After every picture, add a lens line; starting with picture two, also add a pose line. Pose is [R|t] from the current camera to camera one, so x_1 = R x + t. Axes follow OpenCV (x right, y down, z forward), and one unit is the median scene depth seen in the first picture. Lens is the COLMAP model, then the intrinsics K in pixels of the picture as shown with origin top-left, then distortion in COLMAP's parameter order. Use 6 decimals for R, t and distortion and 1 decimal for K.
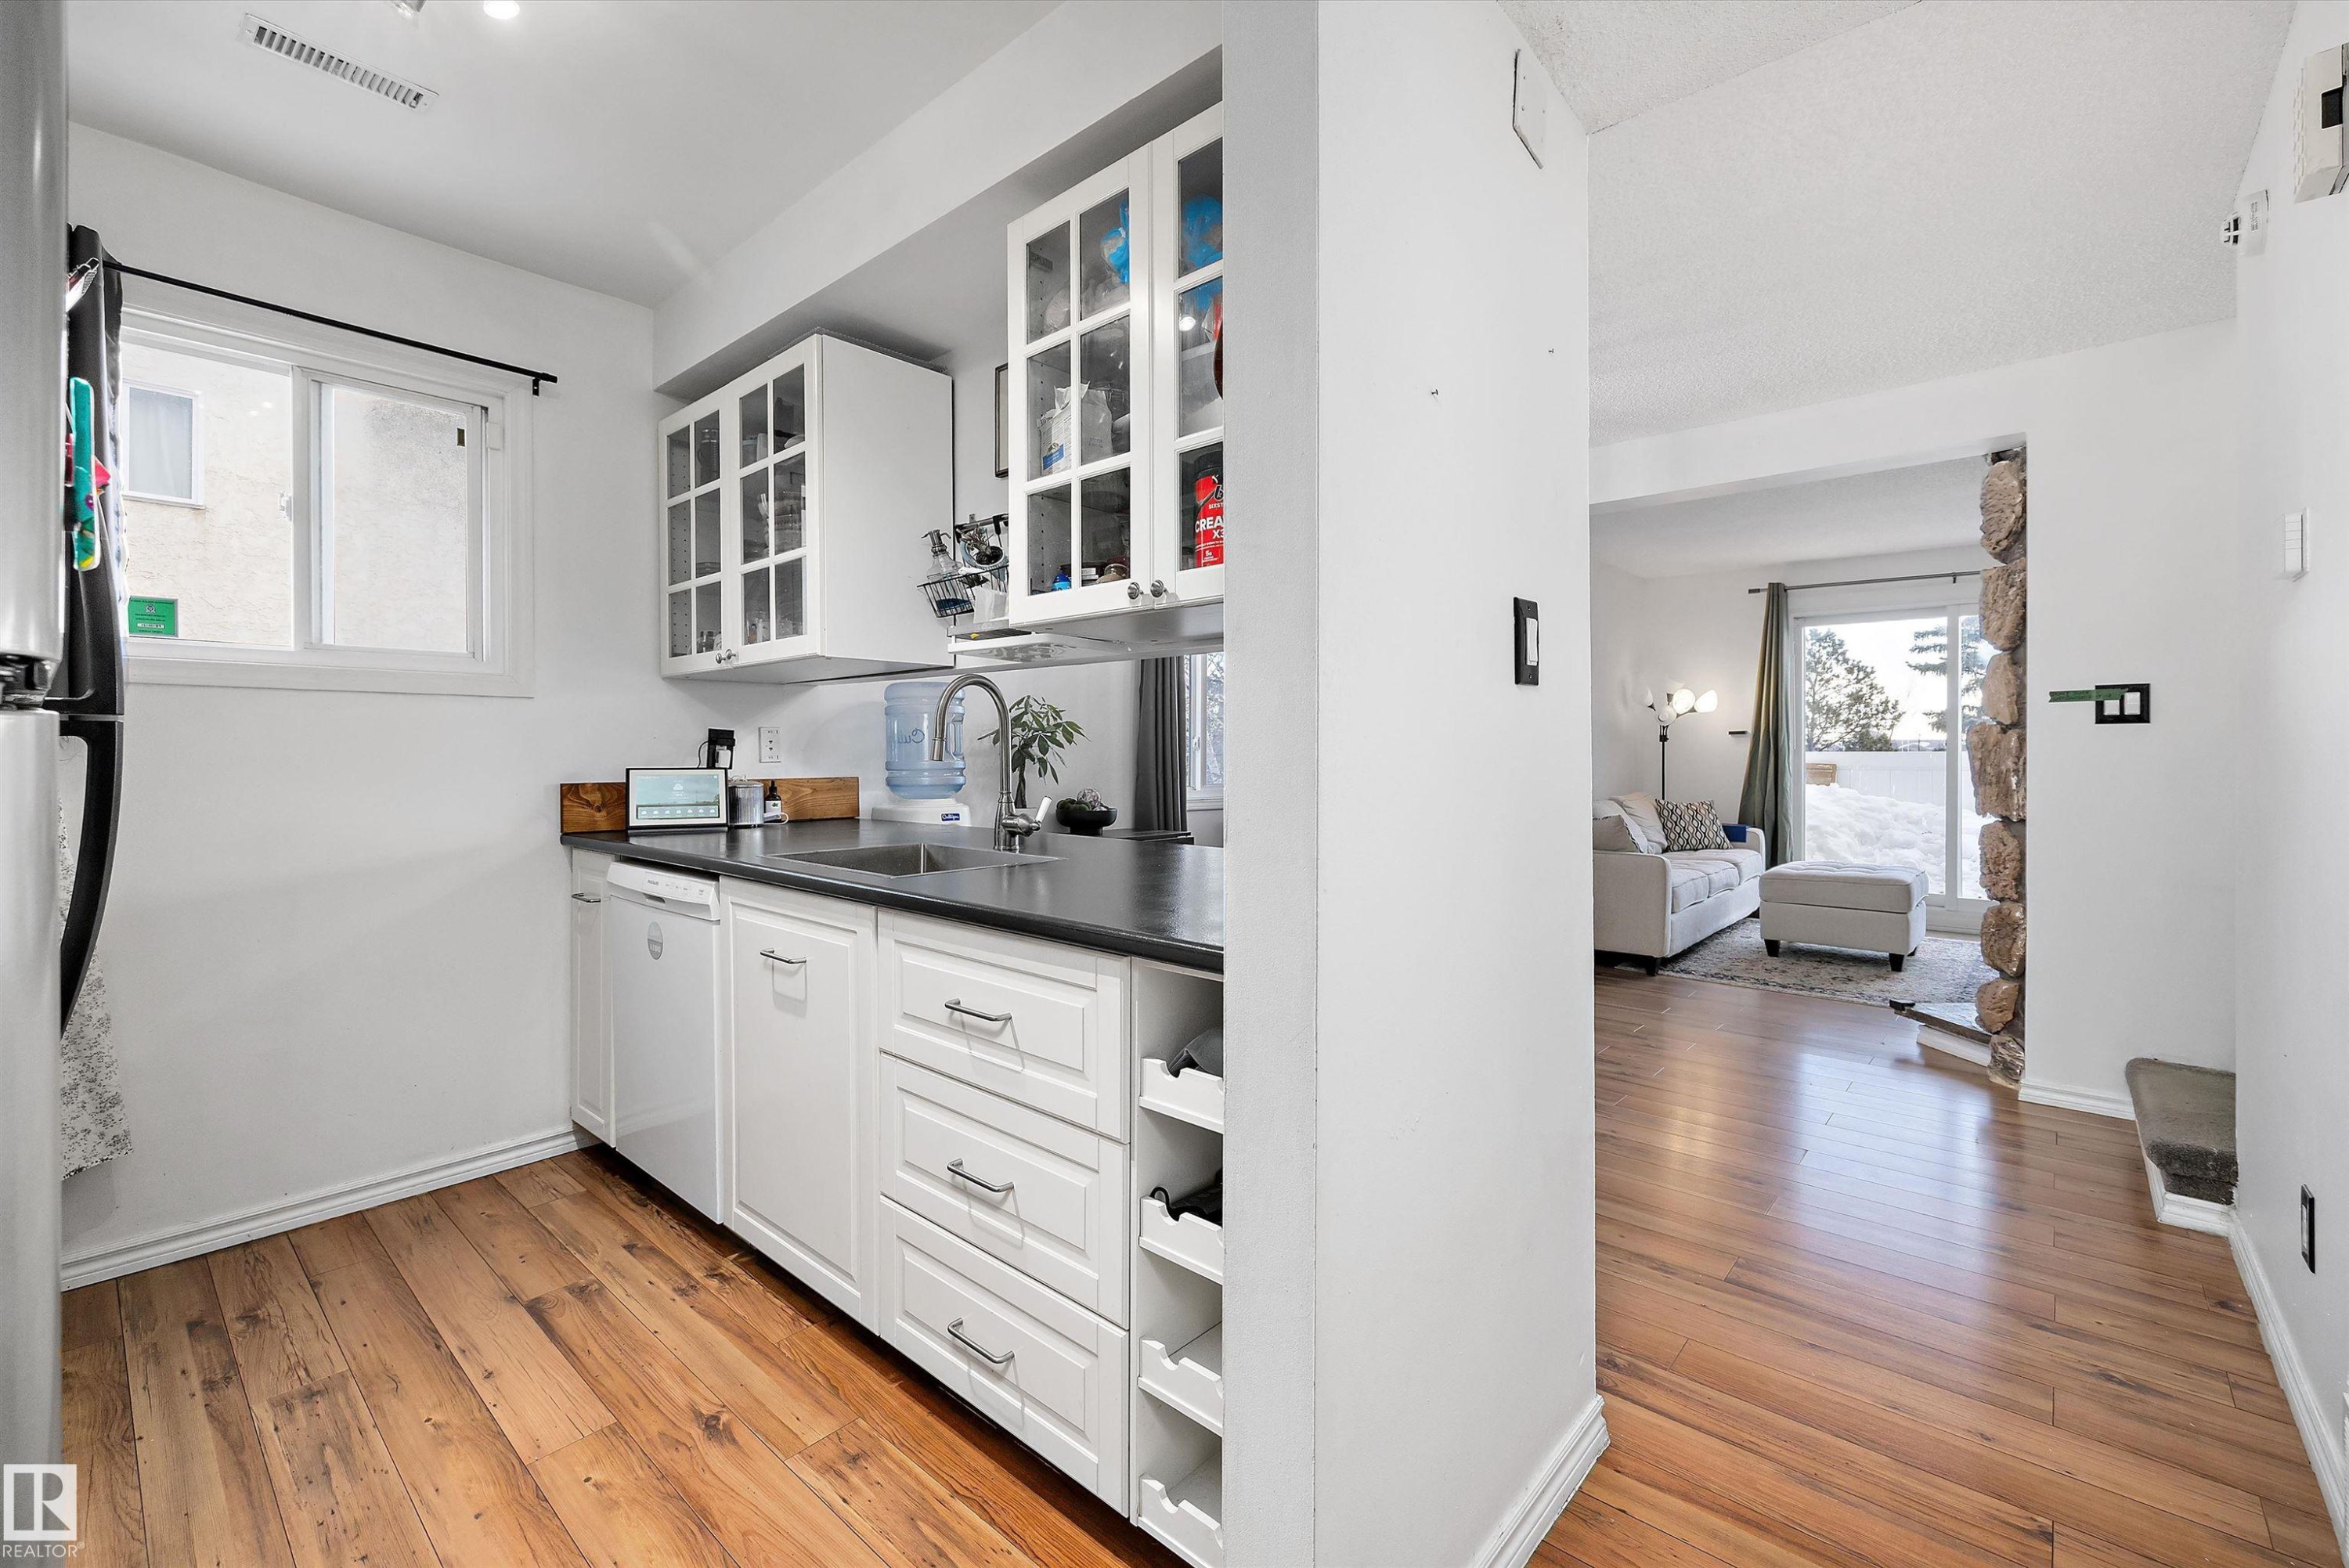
lens RADIAL K [[988.2, 0, 1158.0], [0, 988.2, 756.0], [0, 0, 1]] dist [-0.000398, 0.000201]
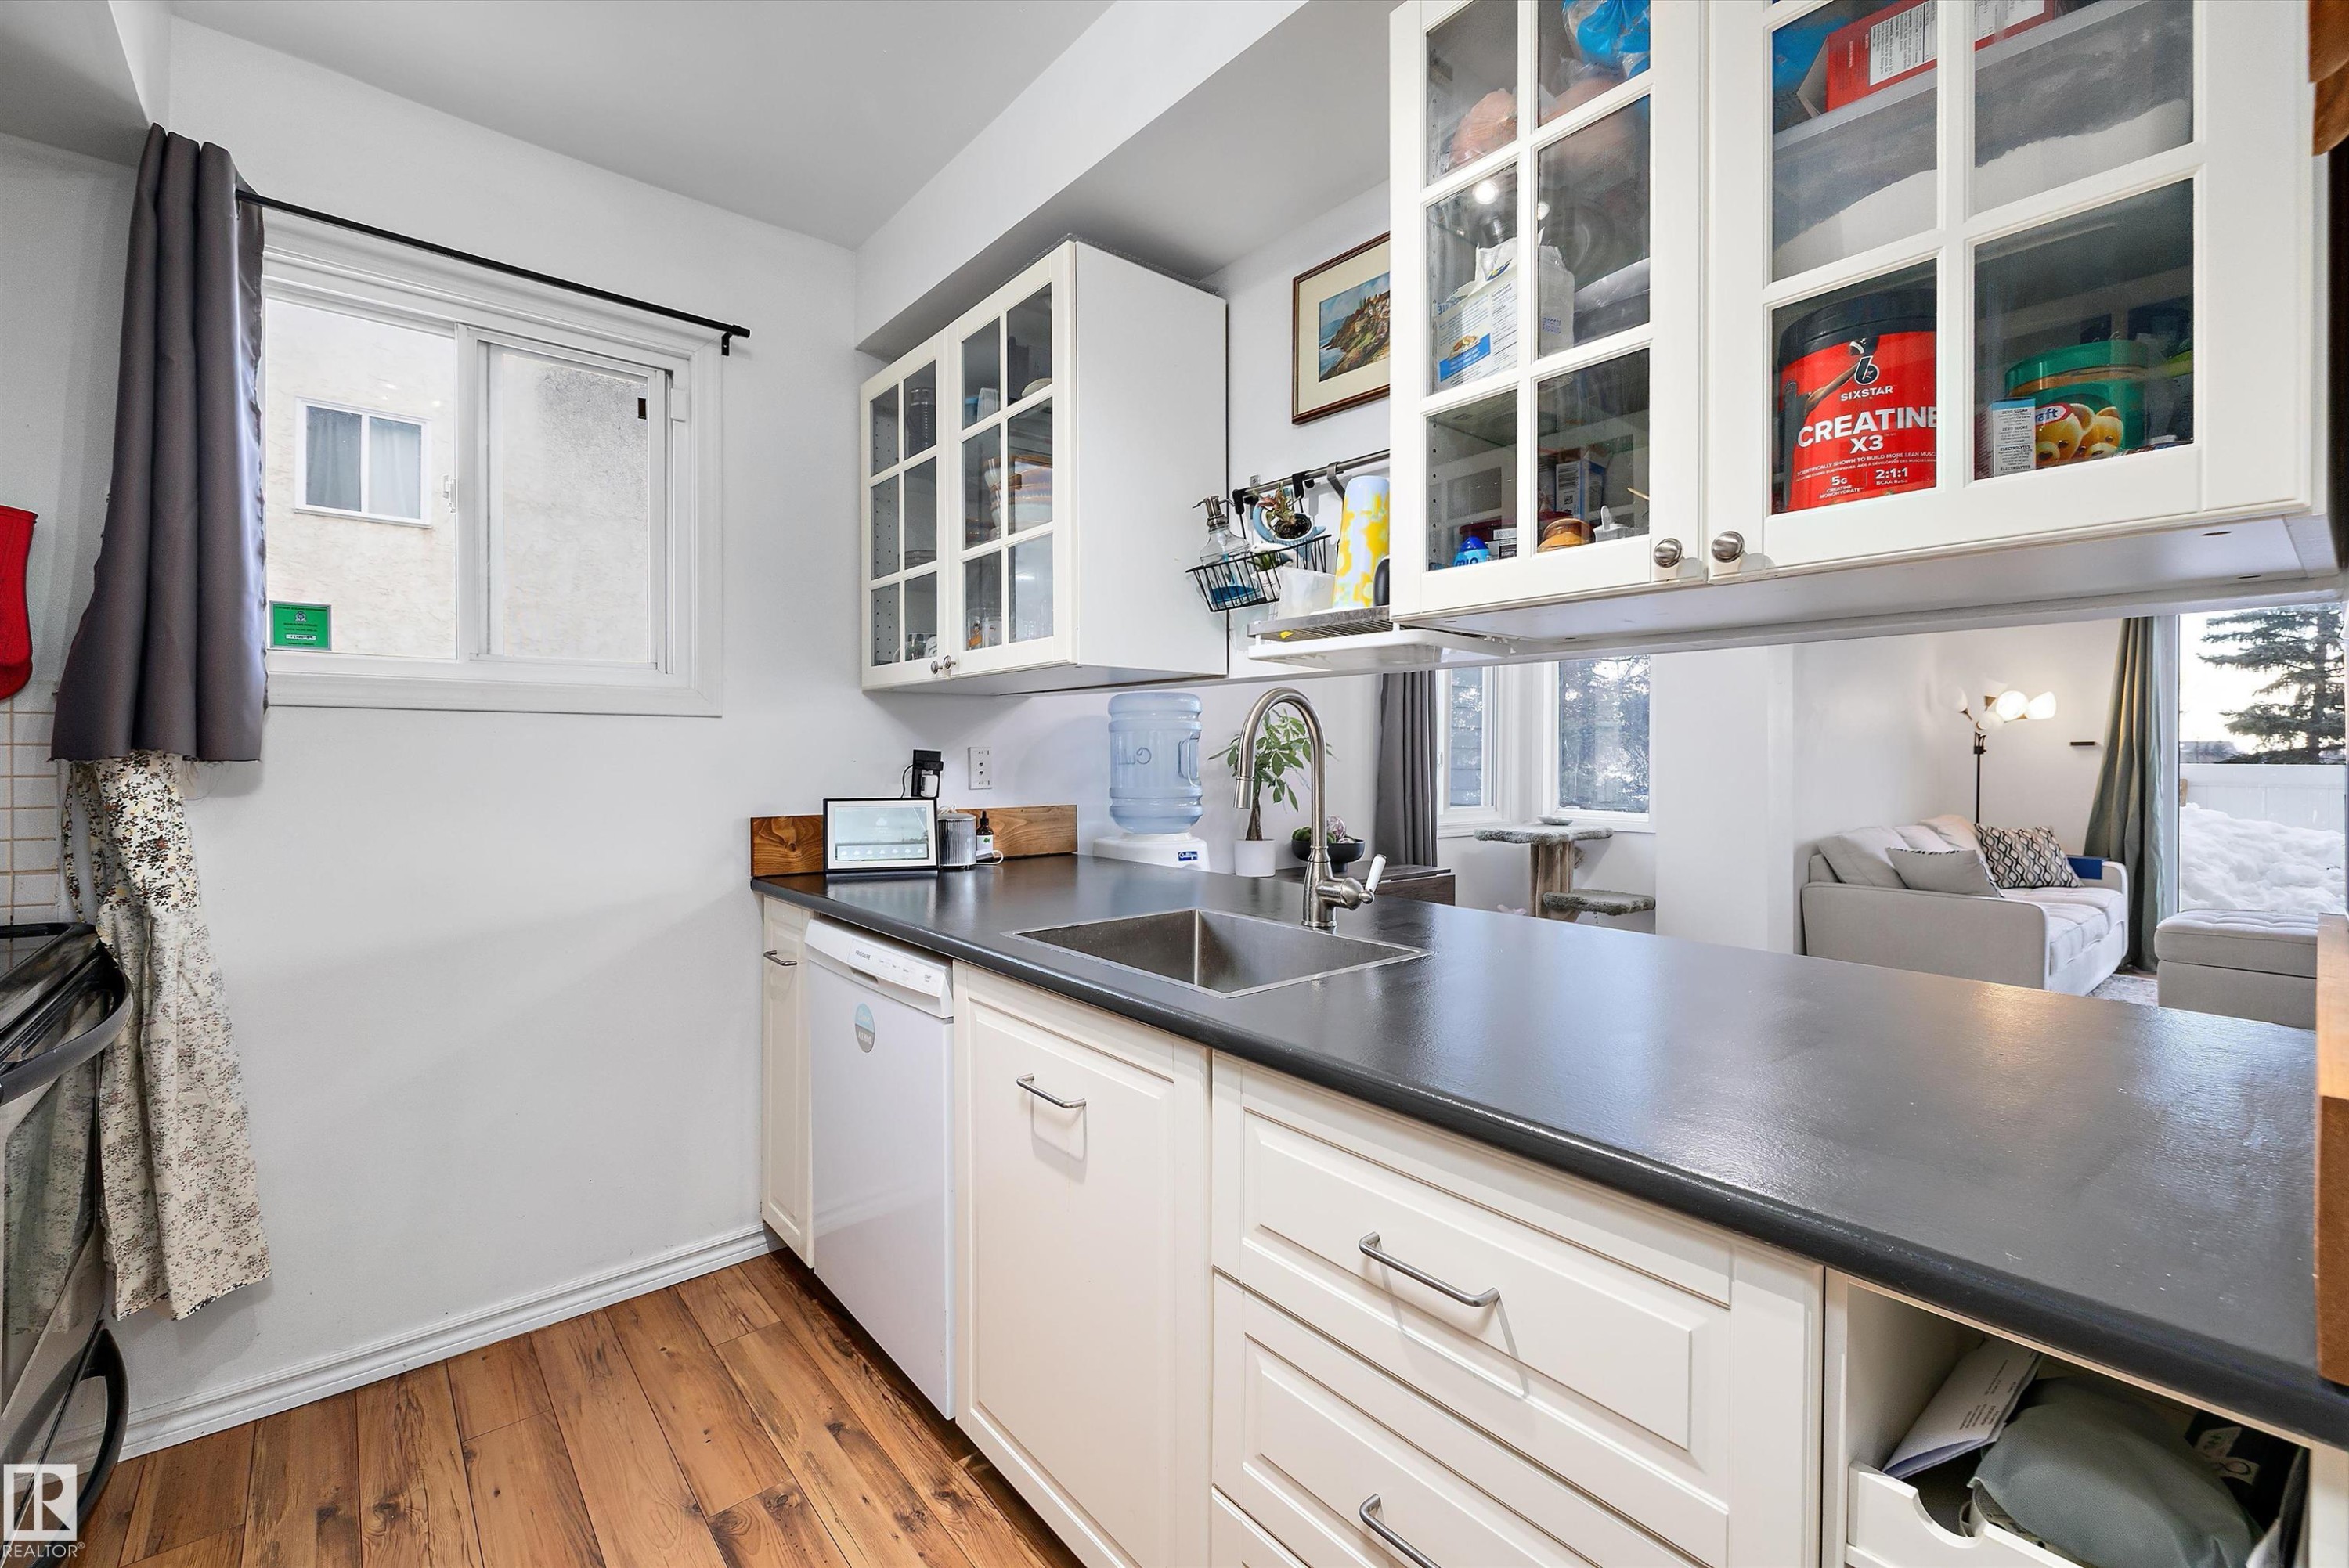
lens RADIAL K [[988.2, 0, 1159.0], [0, 988.2, 757.4], [0, 0, 1]] dist [-0.000398, 0.000201]
pose [[0.989794, 0.004214, -0.142443, -0.163085], [-0.004024, 0.999991, 0.001623, -0.030108], [0.142449, -0.001033, 0.989802, 0.250680]]
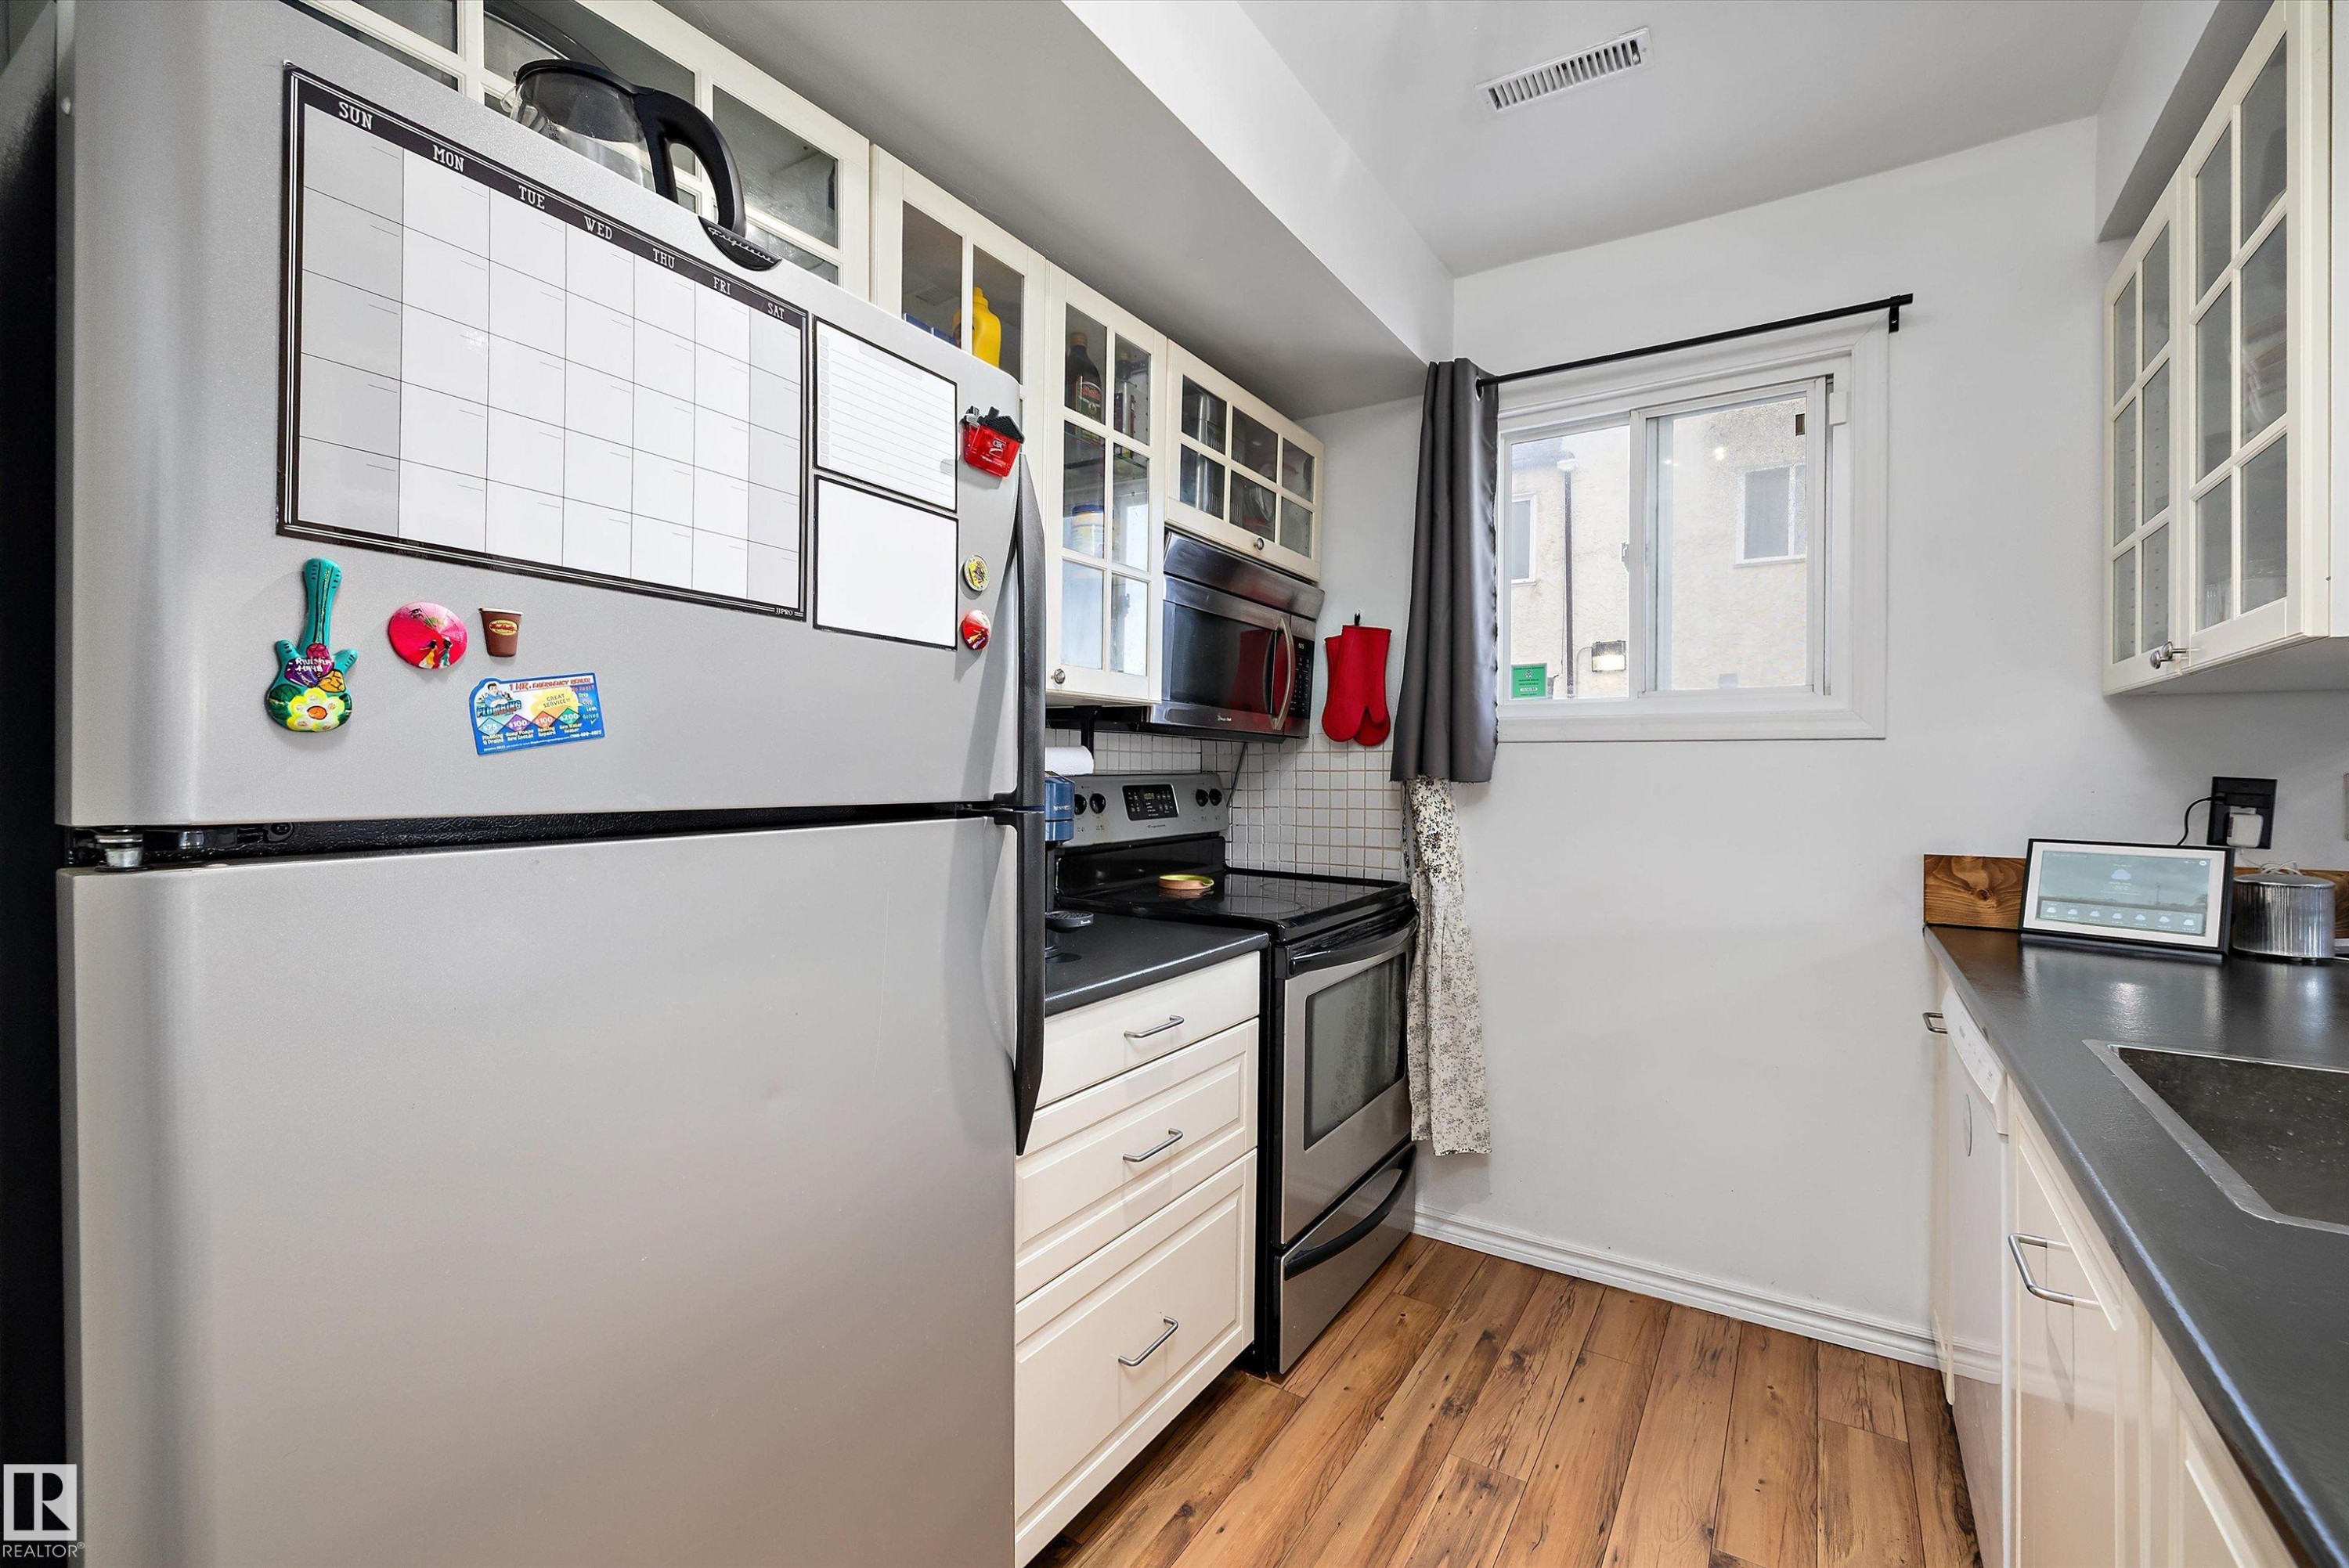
lens RADIAL K [[988.2, 0, 1178.9], [0, 988.2, 779.4], [0, 0, 1]] dist [-0.000398, 0.000201]
pose [[0.156770, 0.009328, -0.987591, 0.028452], [-0.009952, 0.999920, 0.007865, -0.031635], [0.987585, 0.008595, 0.156850, 0.398408]]
